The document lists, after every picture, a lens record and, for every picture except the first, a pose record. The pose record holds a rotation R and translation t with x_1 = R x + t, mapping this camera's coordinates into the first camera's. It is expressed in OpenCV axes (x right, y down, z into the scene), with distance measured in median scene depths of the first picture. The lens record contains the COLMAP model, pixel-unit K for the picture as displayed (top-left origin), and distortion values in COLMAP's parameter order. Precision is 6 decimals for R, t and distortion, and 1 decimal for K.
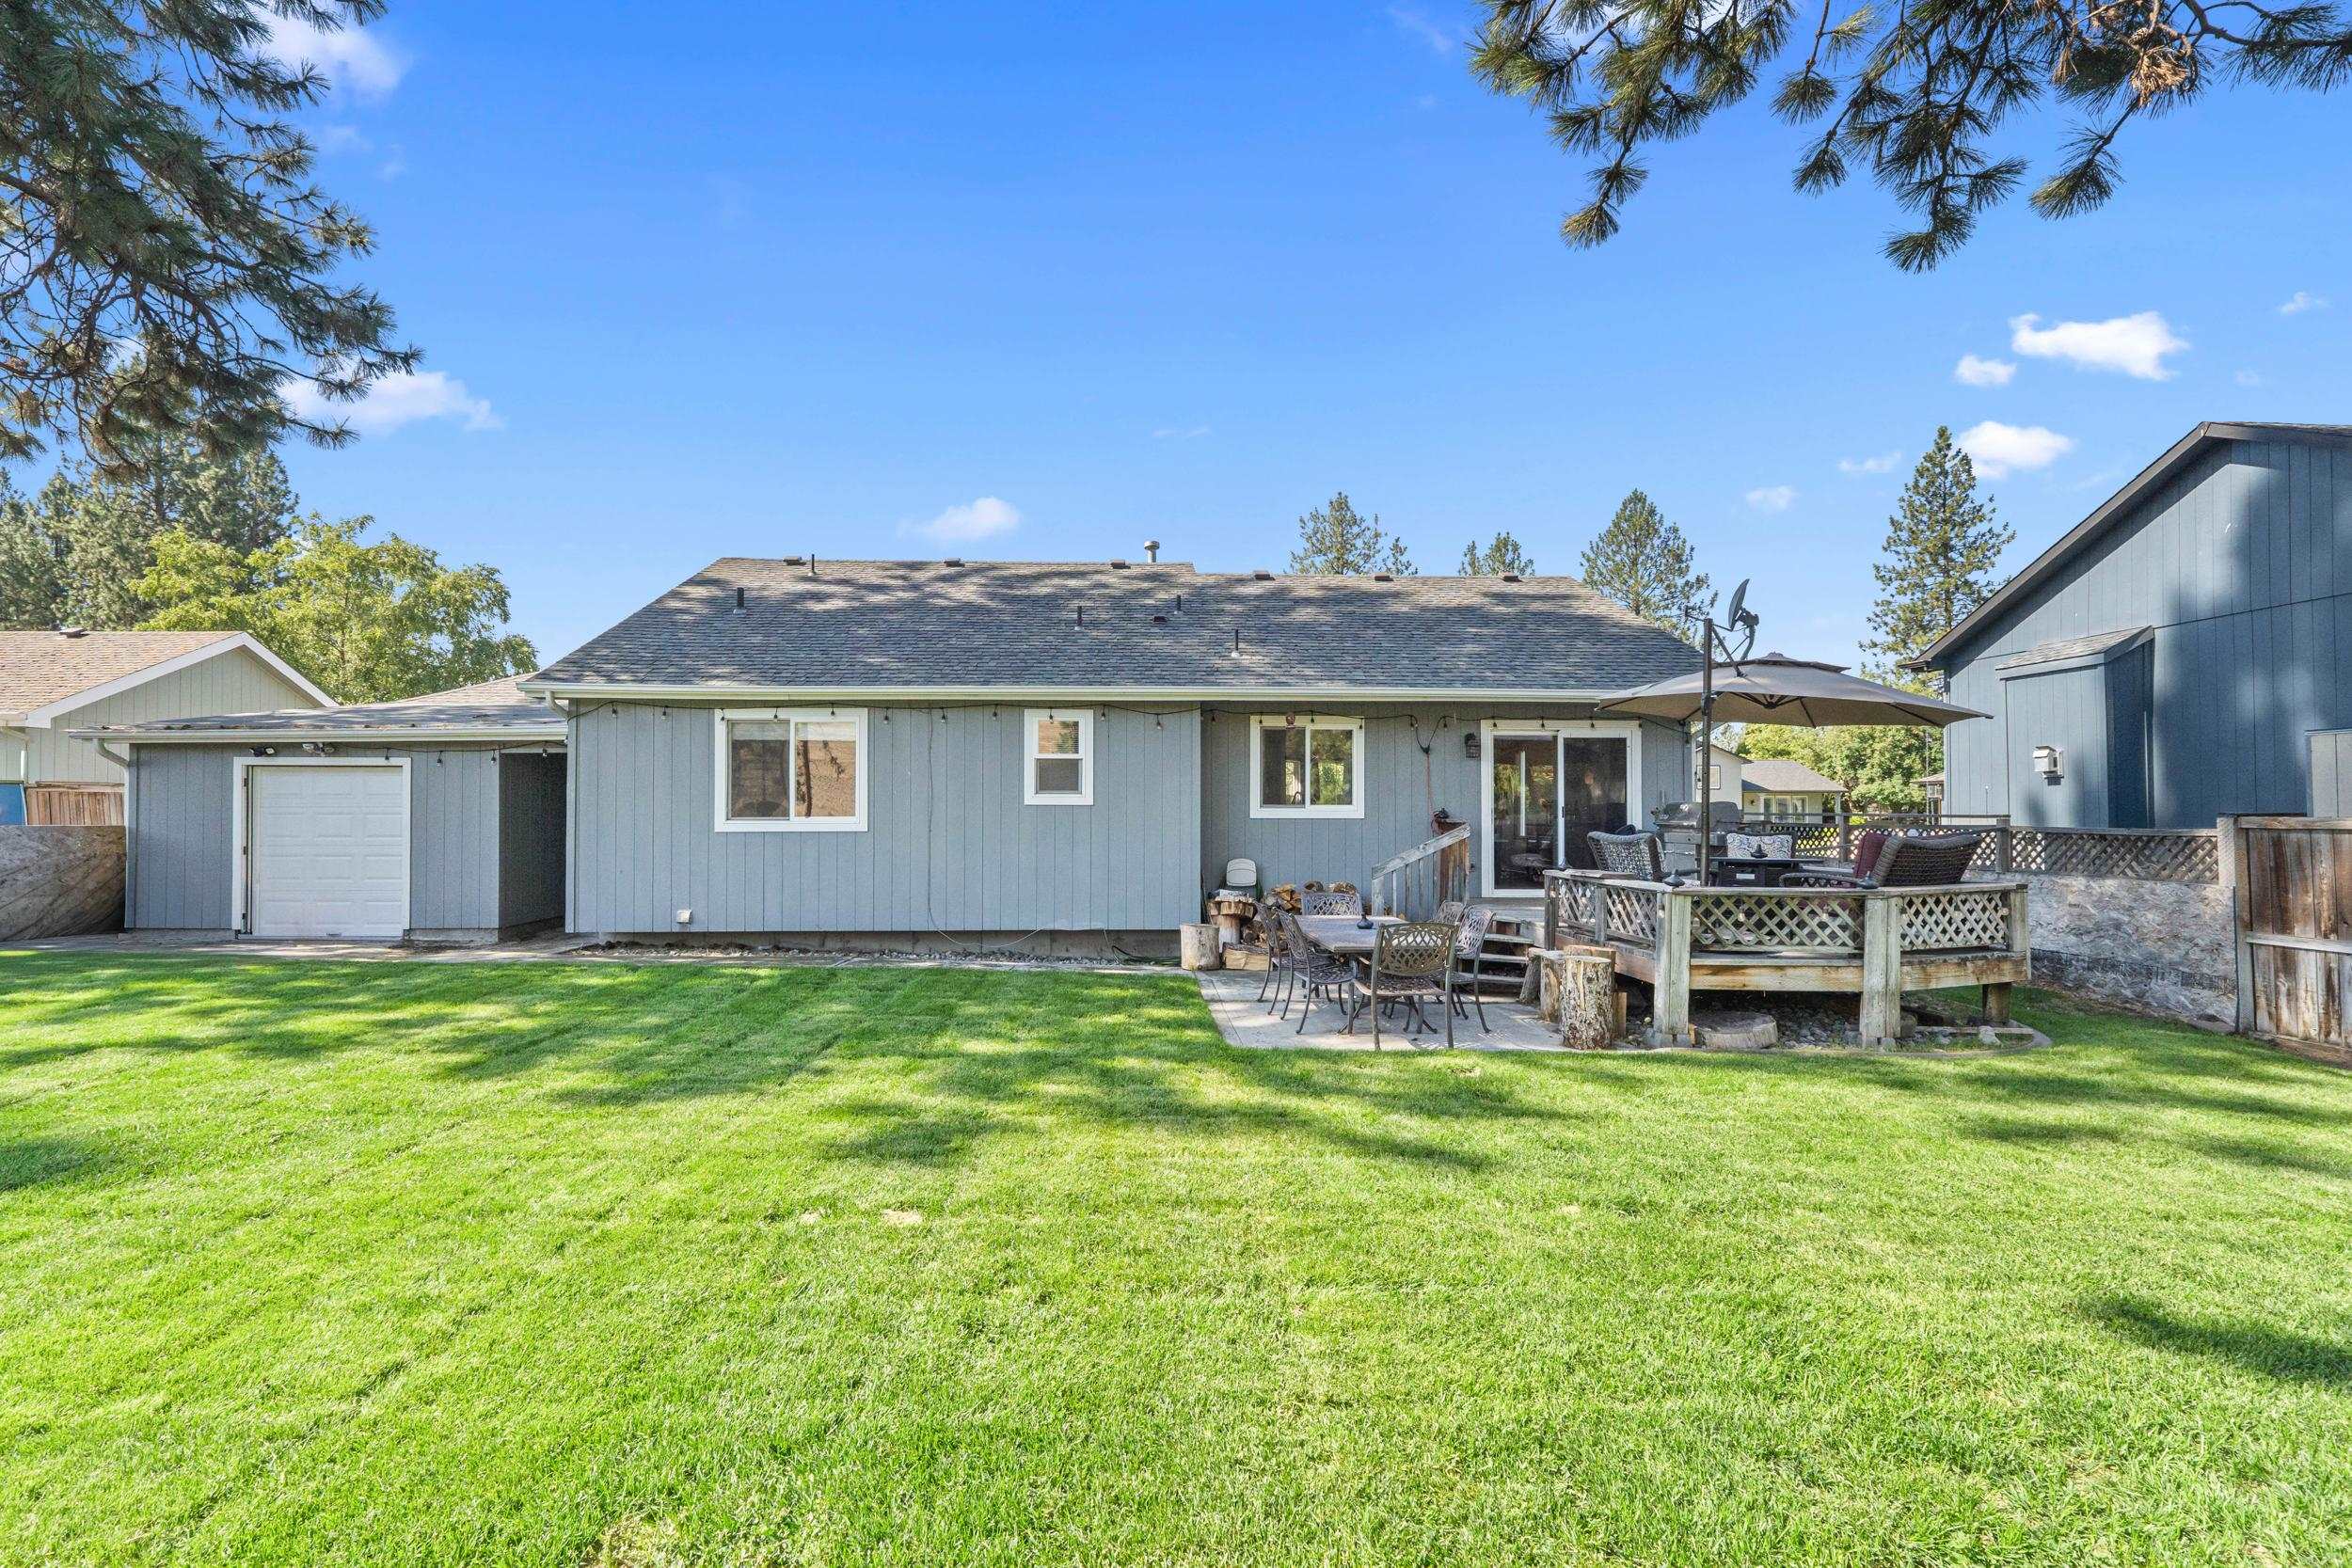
lens RADIAL K [[1042.1, 0, 1146.1], [0, 1042.1, 801.4], [0, 0, 1]] dist [-0.007656, 0.000146]
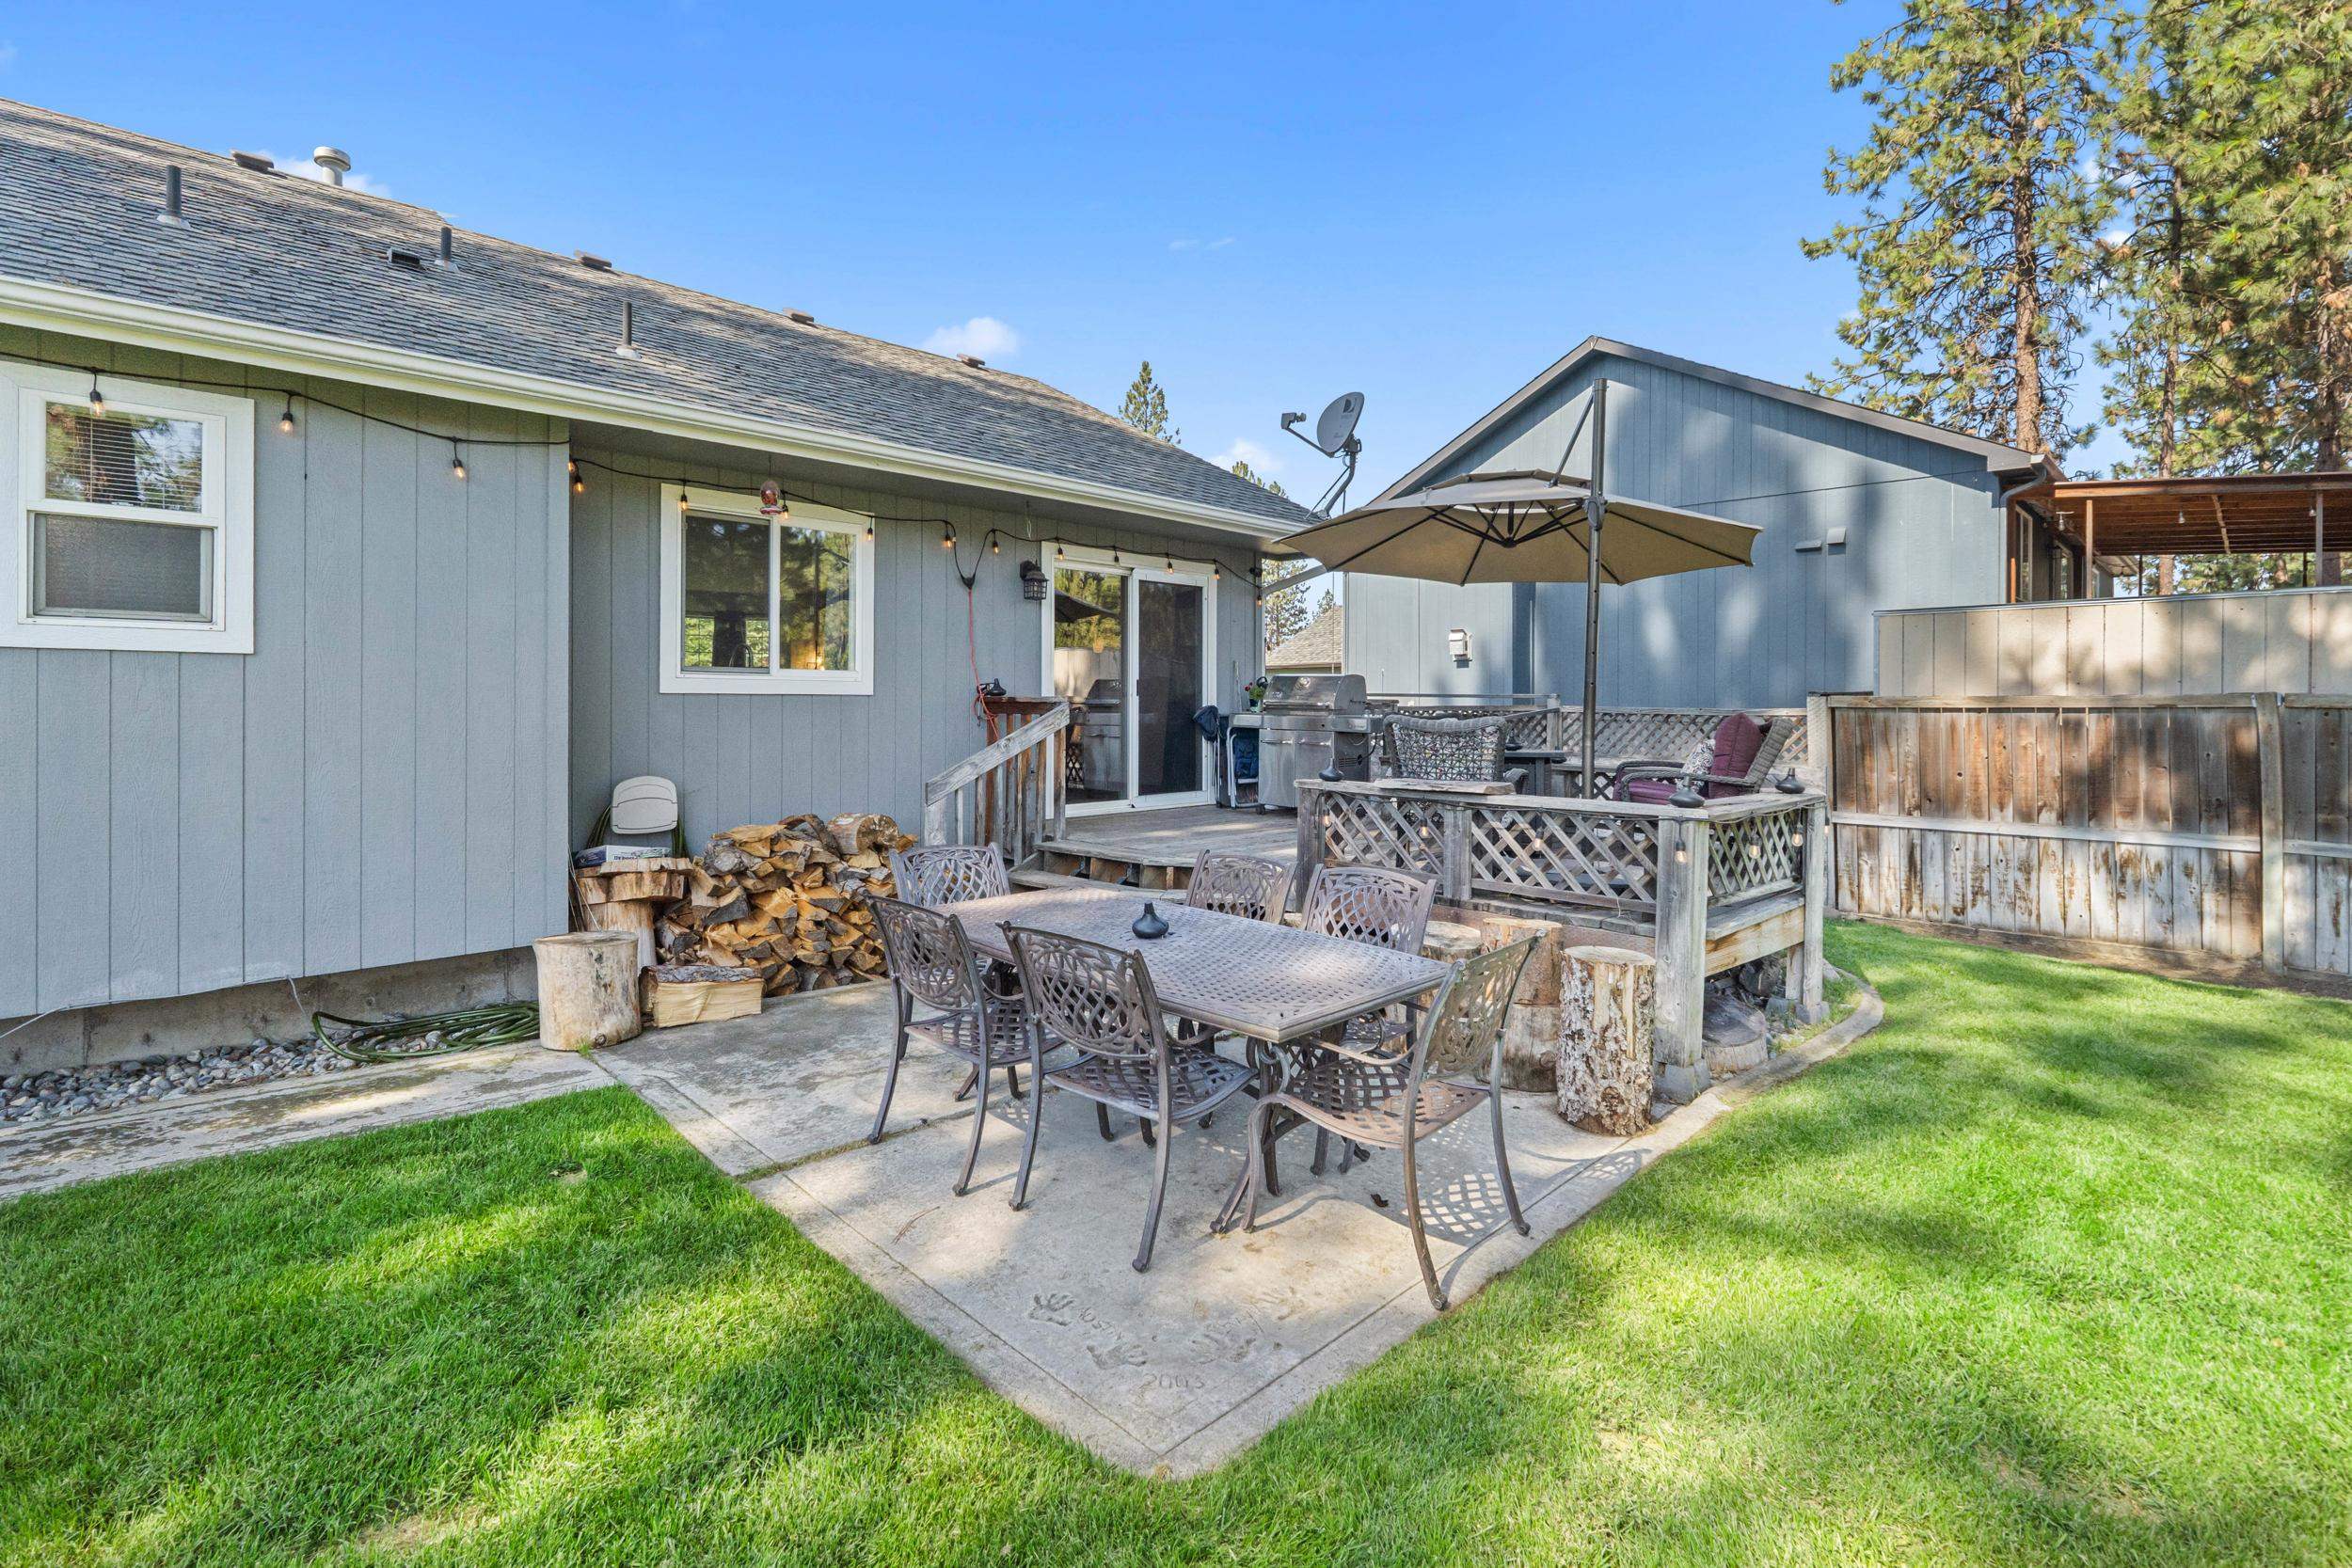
lens RADIAL K [[1124.6, 0, 1243.6], [0, 1124.6, 699.4], [0, 0, 1]] dist [-0.003235, -0.000329]
pose [[0.728786, 0.003421, 0.684733, -0.063622], [-0.012233, 0.999893, 0.008025, 0.012148], [-0.684632, -0.014225, 0.728750, 0.441632]]
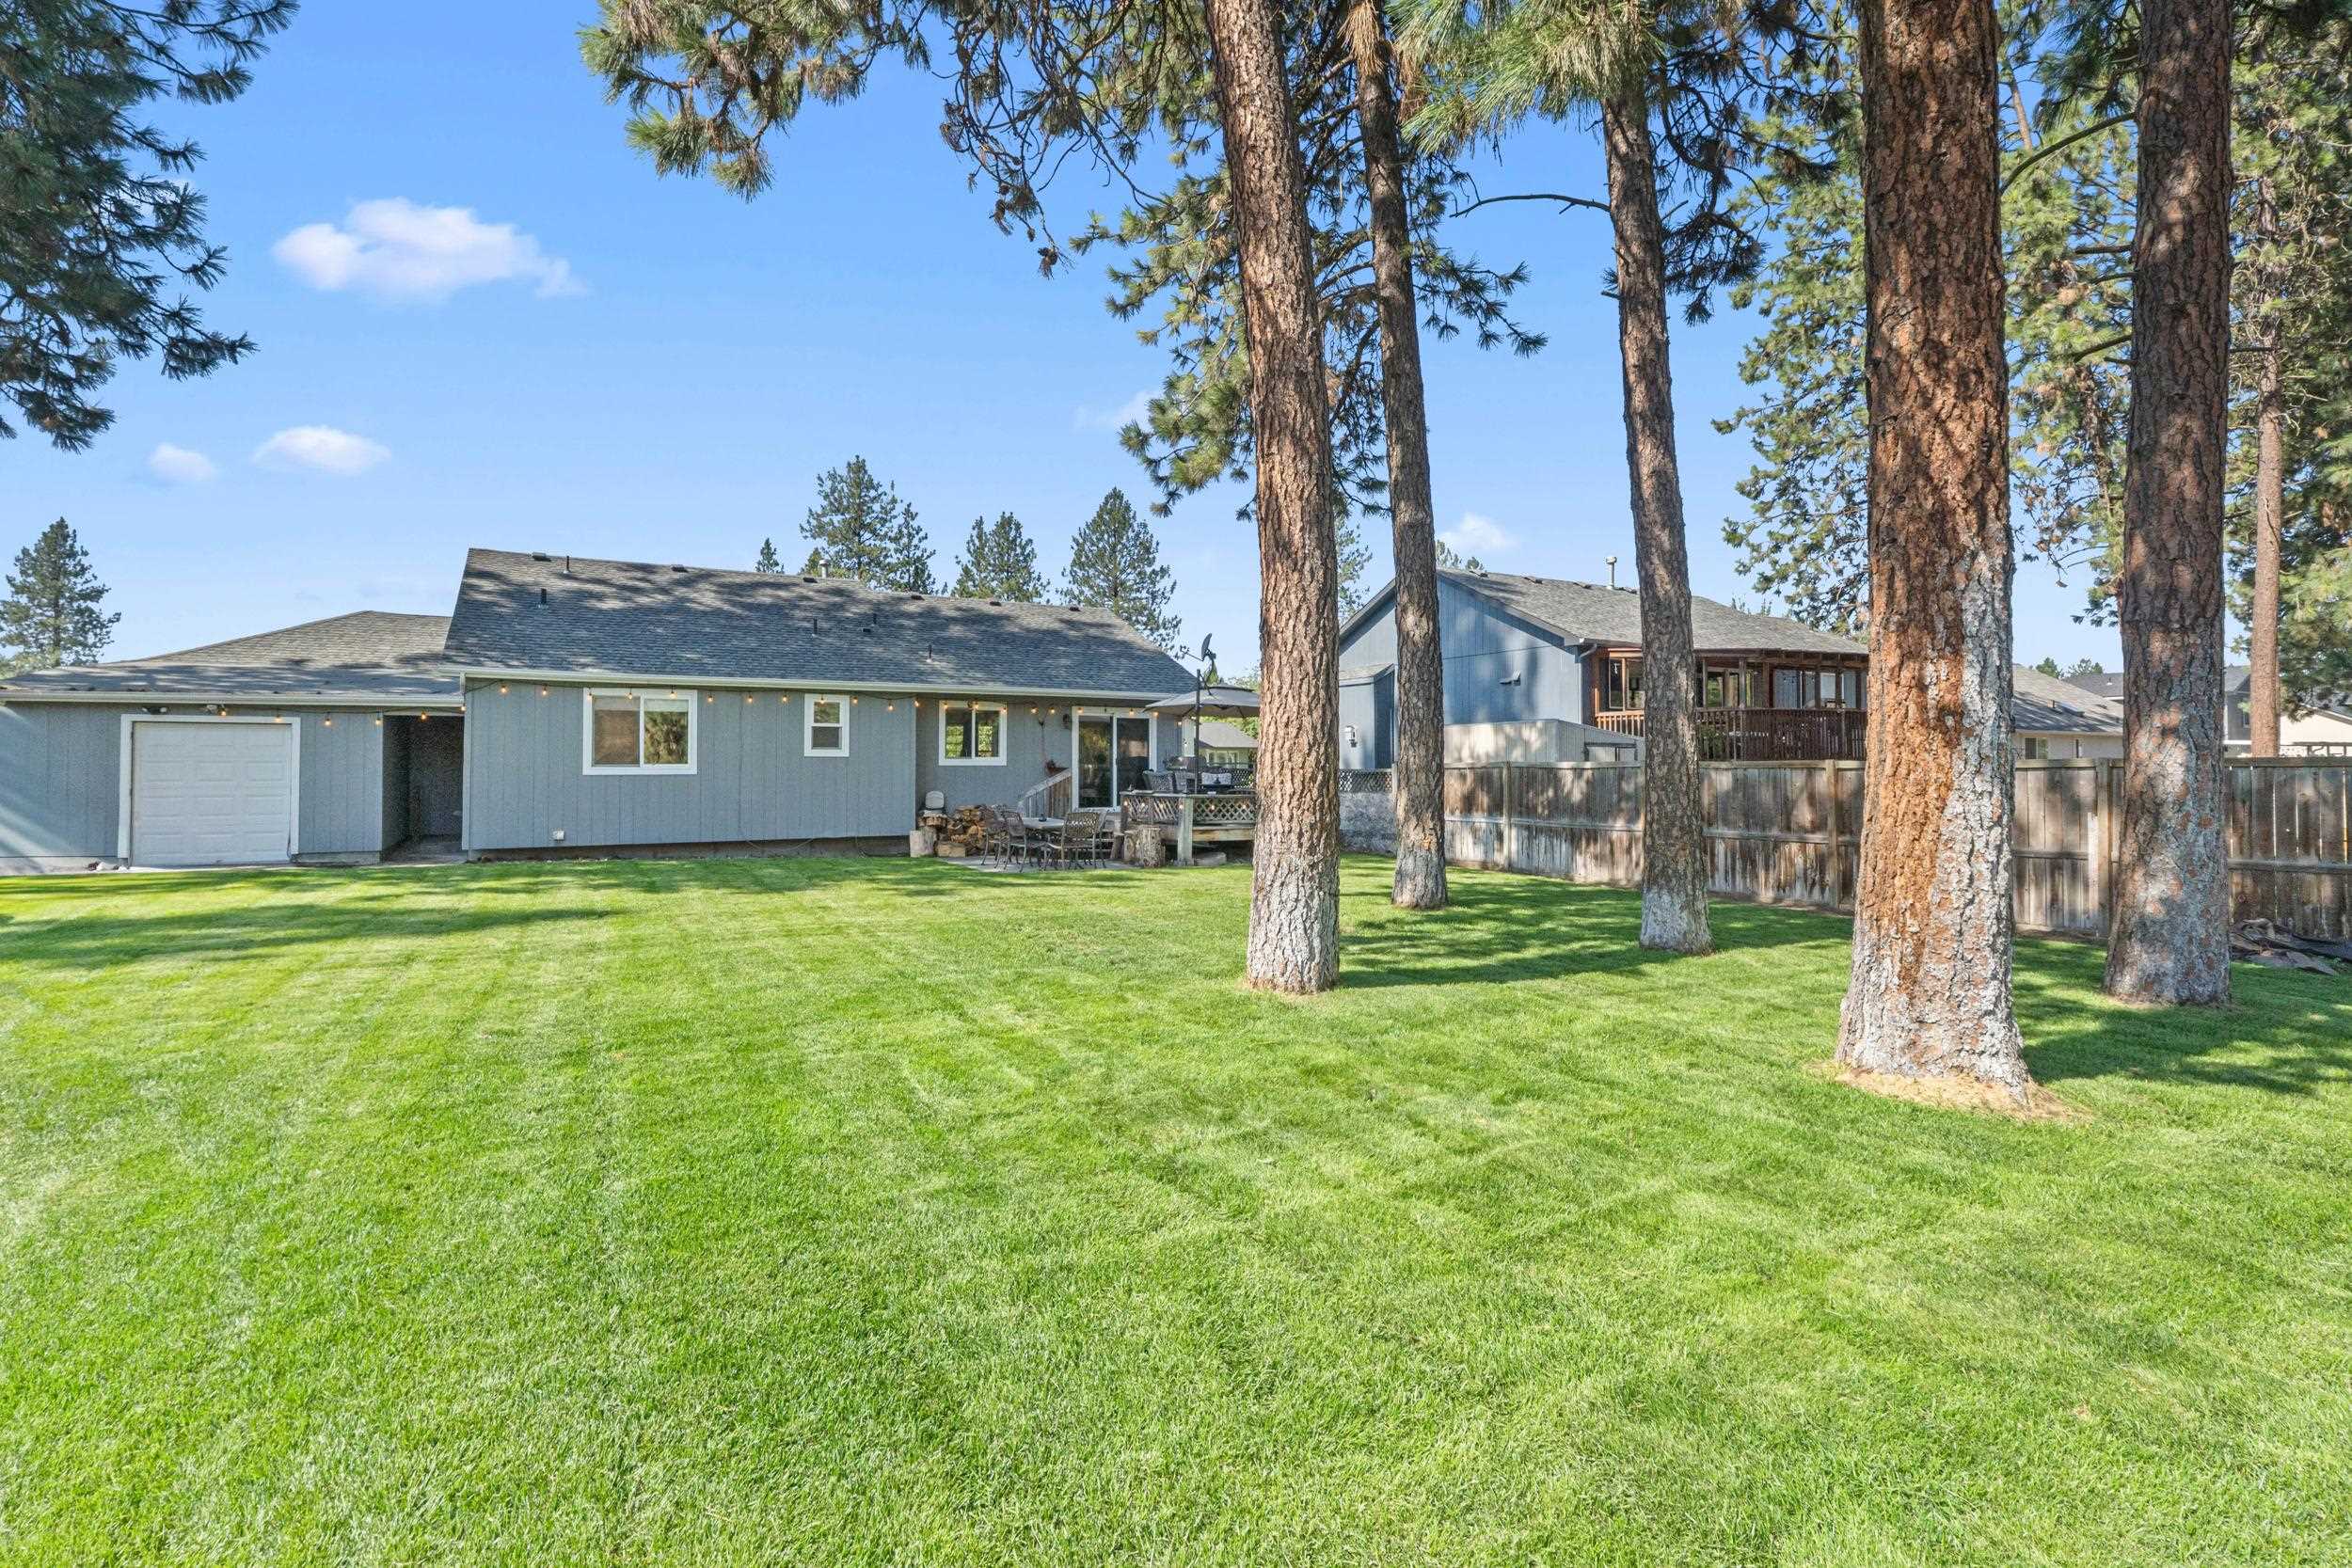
lens RADIAL K [[1007.5, 0, 1167.6], [0, 1007.5, 755.2], [0, 0, 1]] dist [0.000015, 0.000048]
pose [[0.879250, 0.003602, 0.476347, -0.333394], [-0.004303, 0.999991, 0.000380, -0.001424], [-0.476341, -0.002384, 0.879257, -0.525103]]
